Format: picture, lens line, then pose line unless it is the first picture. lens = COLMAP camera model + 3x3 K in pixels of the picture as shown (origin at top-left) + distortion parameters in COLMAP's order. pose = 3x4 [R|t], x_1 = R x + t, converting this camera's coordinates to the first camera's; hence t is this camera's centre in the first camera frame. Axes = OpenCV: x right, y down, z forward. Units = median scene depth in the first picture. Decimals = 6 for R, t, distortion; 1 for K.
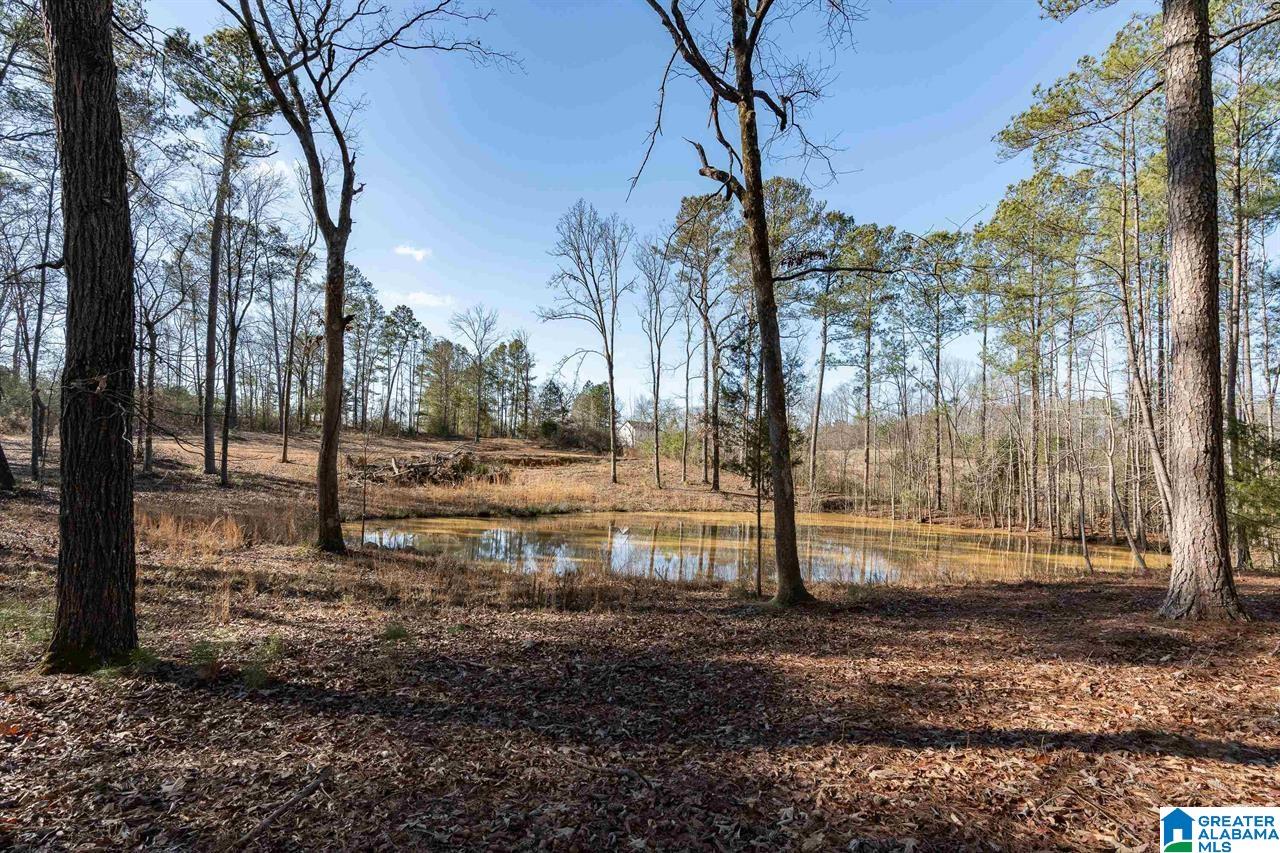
lens RADIAL K [[577.7, 0, 639.9], [0, 577.7, 444.1], [0, 0, 1]] dist [-0.020079, 0.000057]
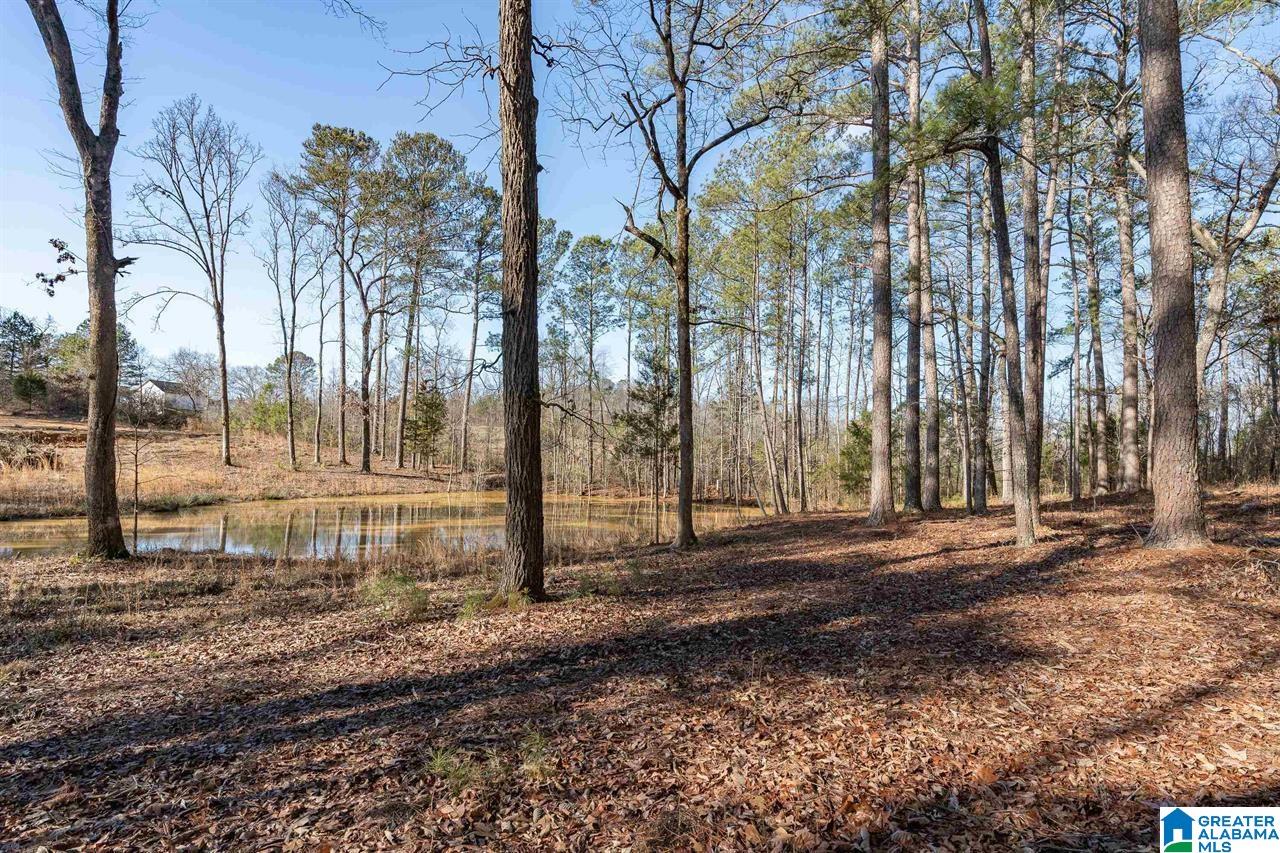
lens RADIAL K [[632.5, 0, 640.0], [0, 632.5, 426.5], [0, 0, 1]] dist [0.001479, 0.000422]
pose [[0.789910, 0.017651, 0.612969, -0.158807], [-0.025170, 0.999677, 0.003648, -0.004519], [-0.612706, -0.018310, 0.790098, -0.038216]]
